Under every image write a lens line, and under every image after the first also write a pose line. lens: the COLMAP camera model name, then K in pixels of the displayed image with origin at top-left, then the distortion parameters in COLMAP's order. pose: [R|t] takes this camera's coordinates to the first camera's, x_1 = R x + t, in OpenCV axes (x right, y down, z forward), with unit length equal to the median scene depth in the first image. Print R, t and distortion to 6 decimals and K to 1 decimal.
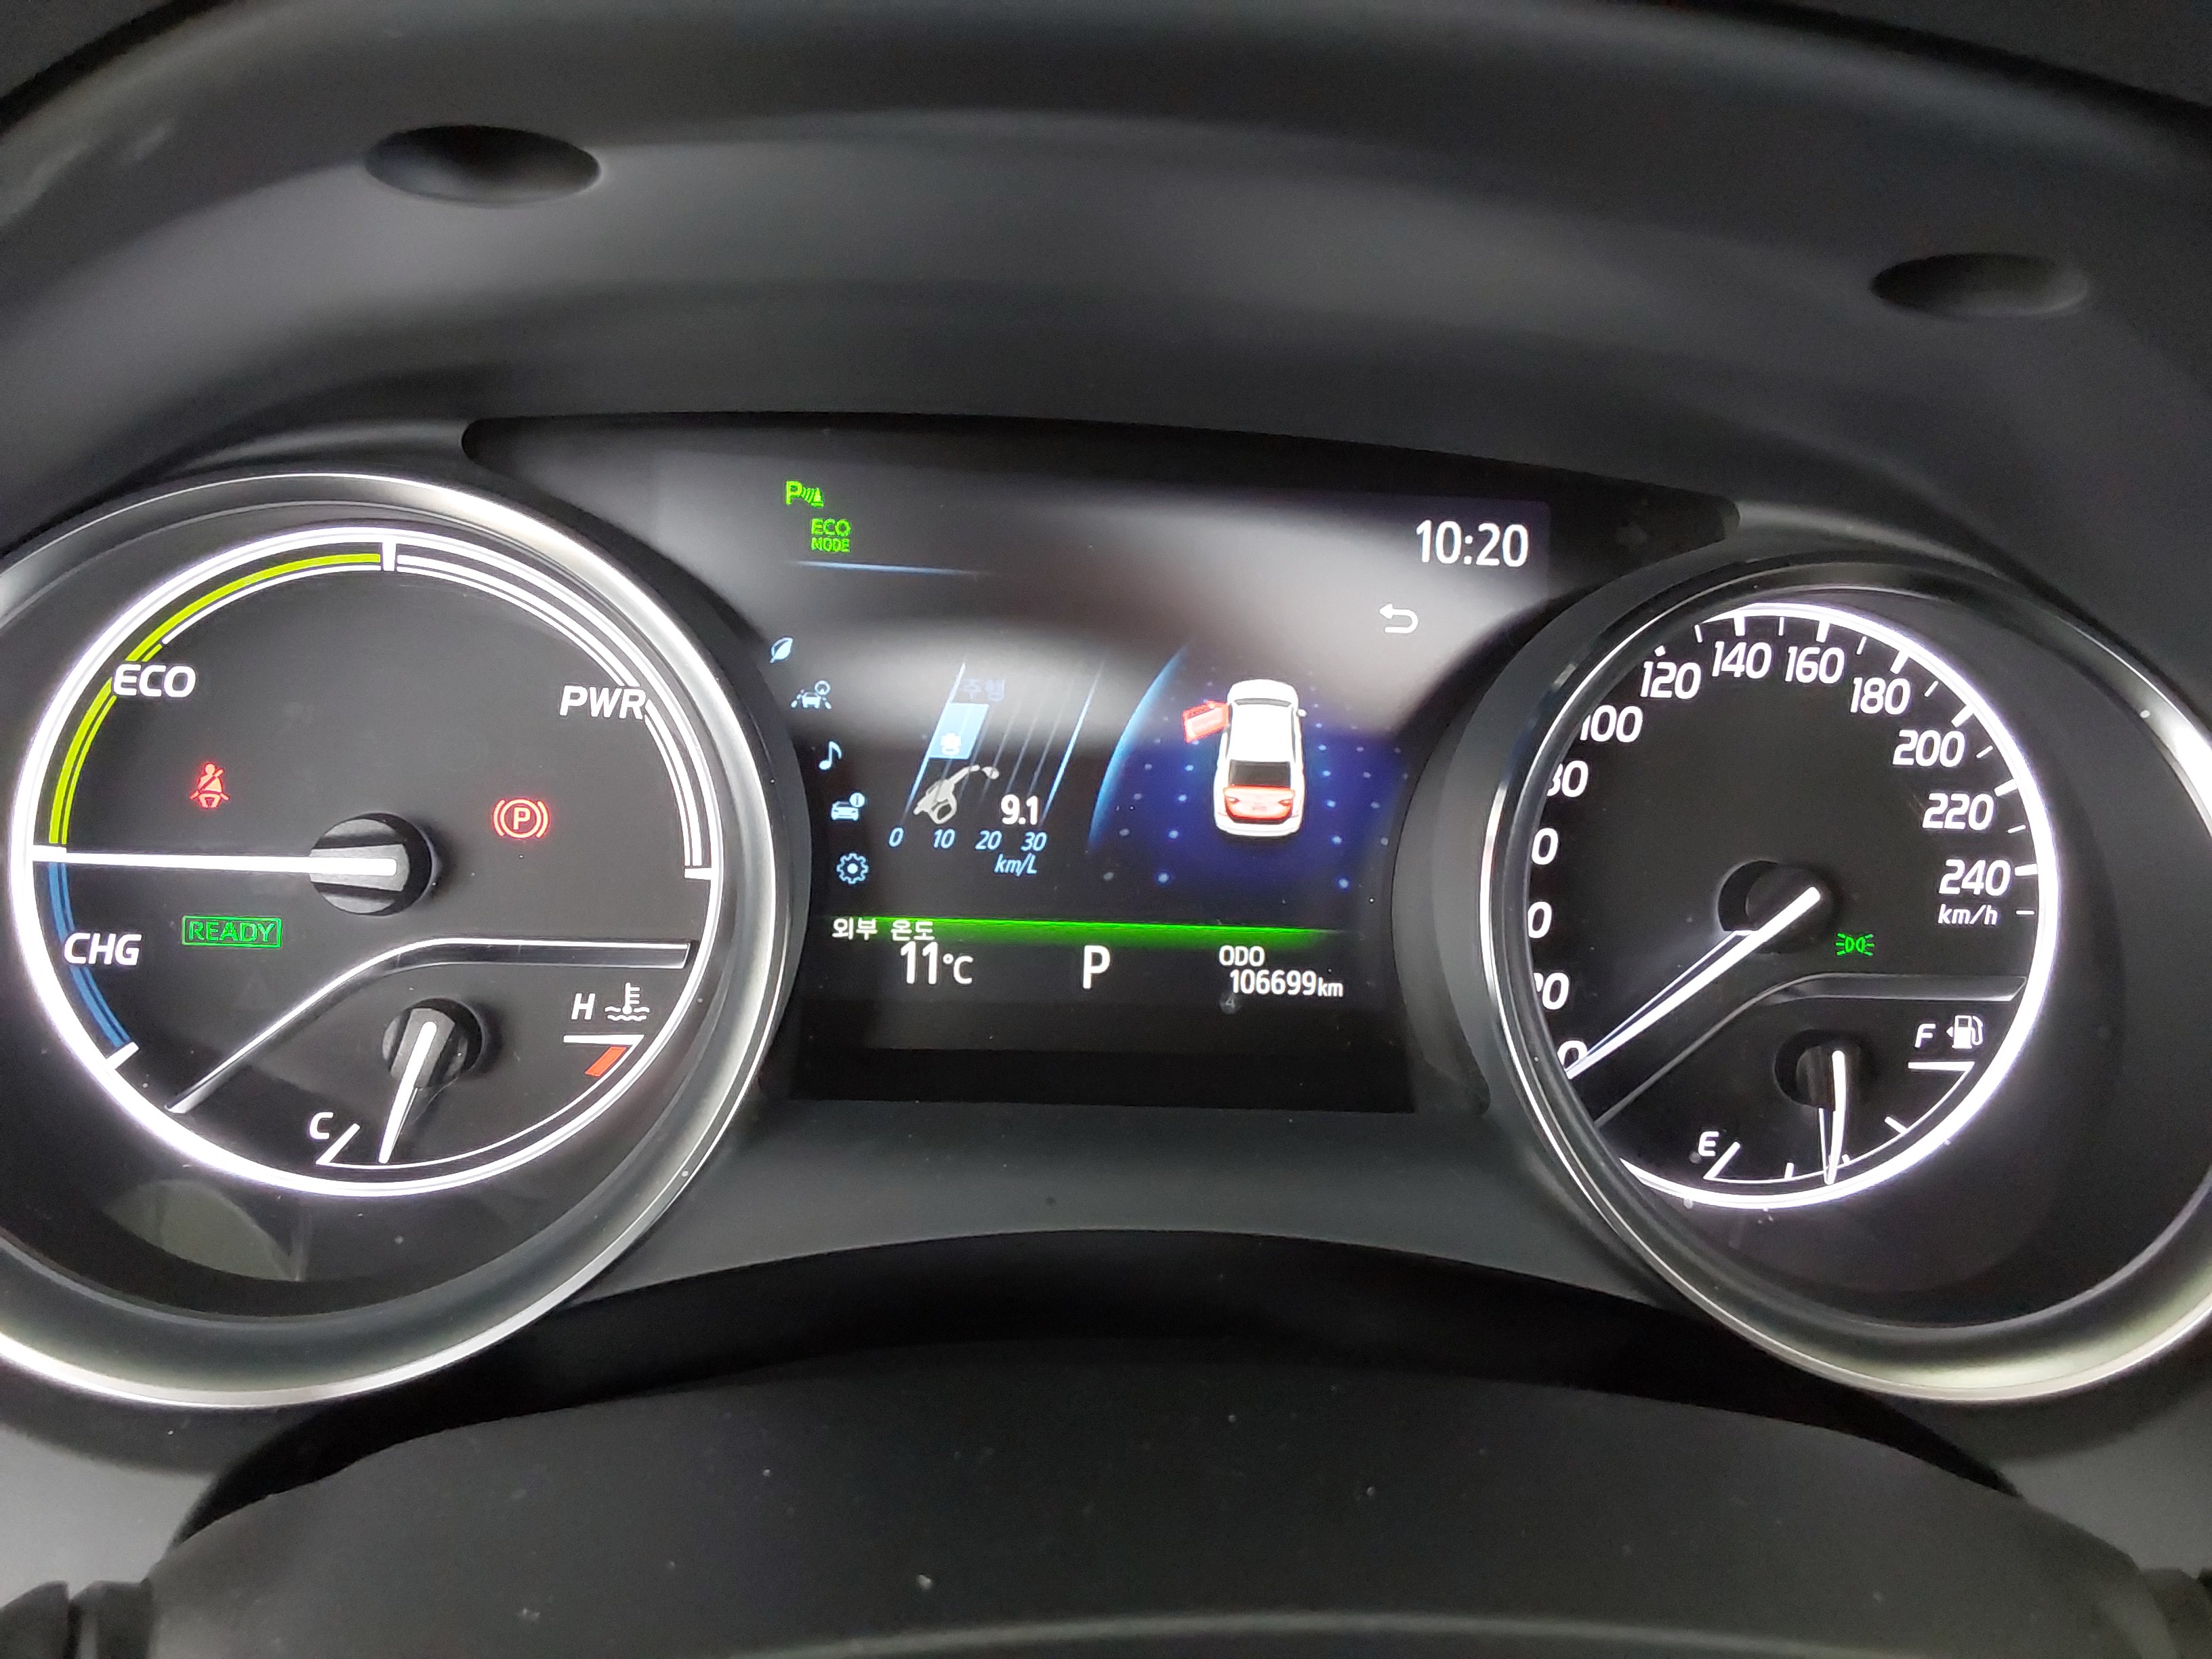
lens RADIAL K [[1744.2, 0, 1106.0], [0, 1744.2, 829.5], [0, 0, 1]] dist [0.154880, -0.264408]
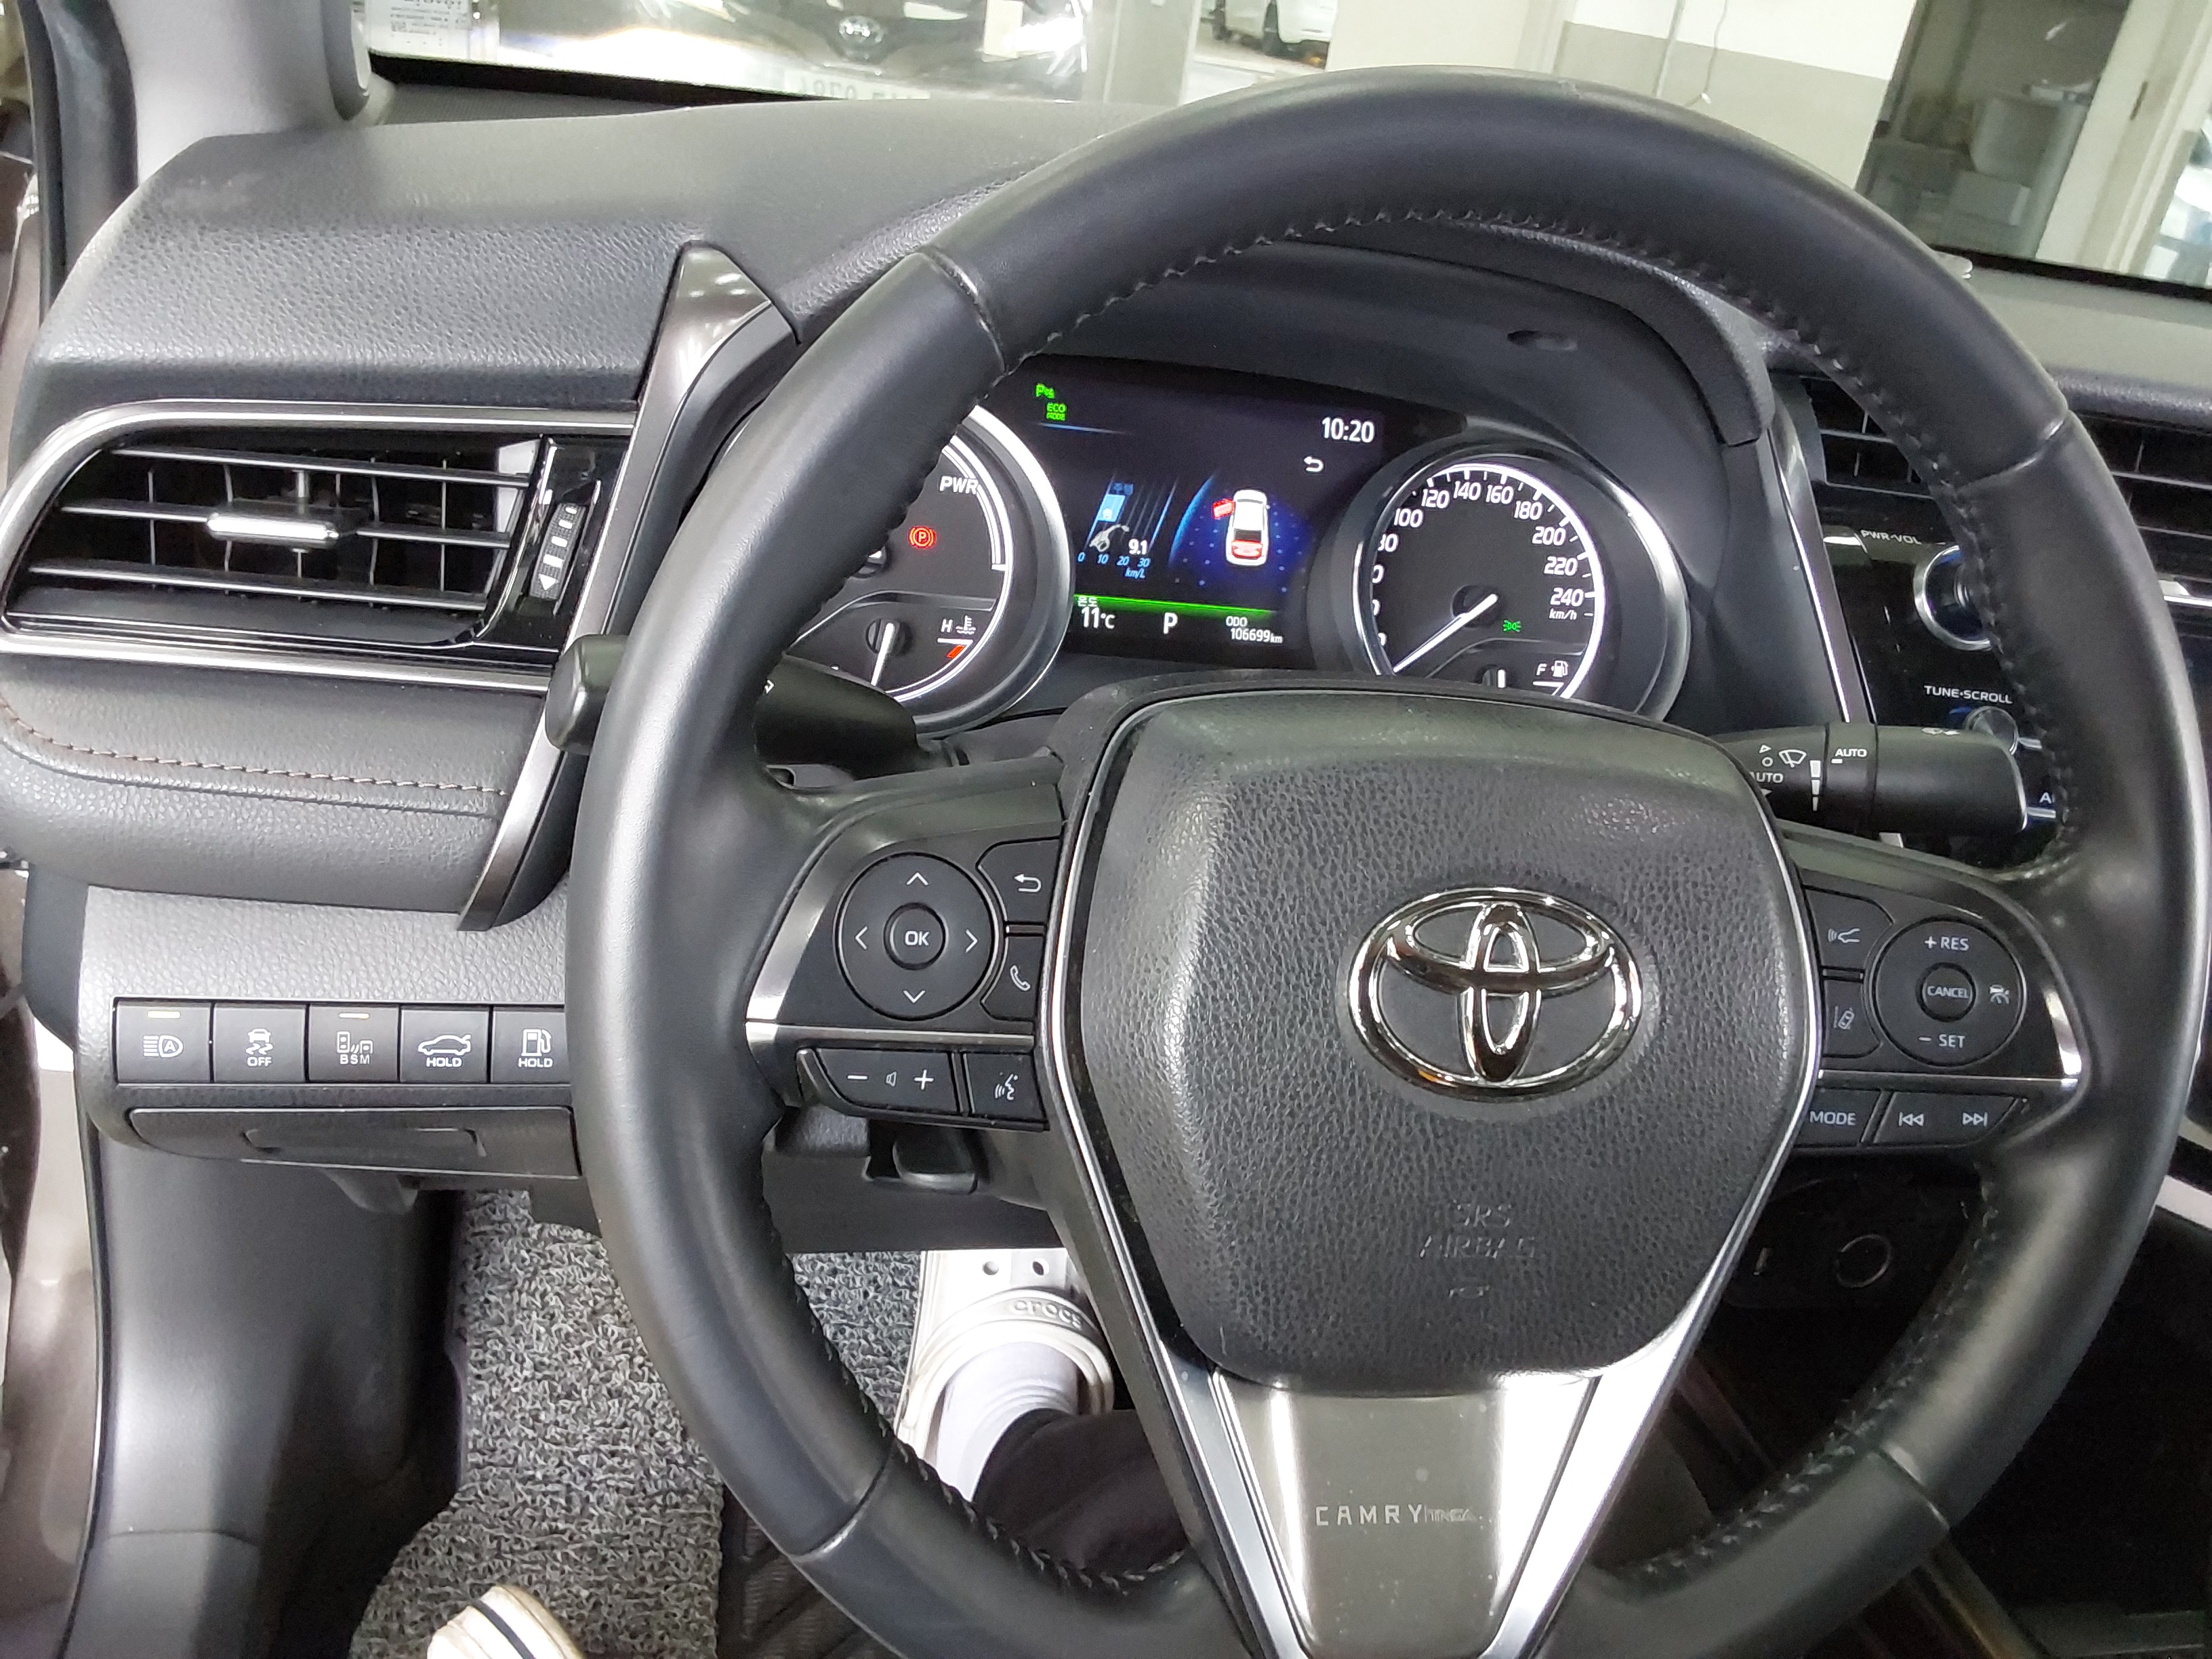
lens RADIAL K [[1790.4, 0, 1106.0], [0, 1790.4, 829.5], [0, 0, 1]] dist [0.138663, -0.184062]
pose [[0.992045, 0.019130, 0.124422, -0.348013], [-0.025039, 0.998623, 0.046107, 0.228801], [-0.123369, -0.048856, 0.991158, -1.161364]]
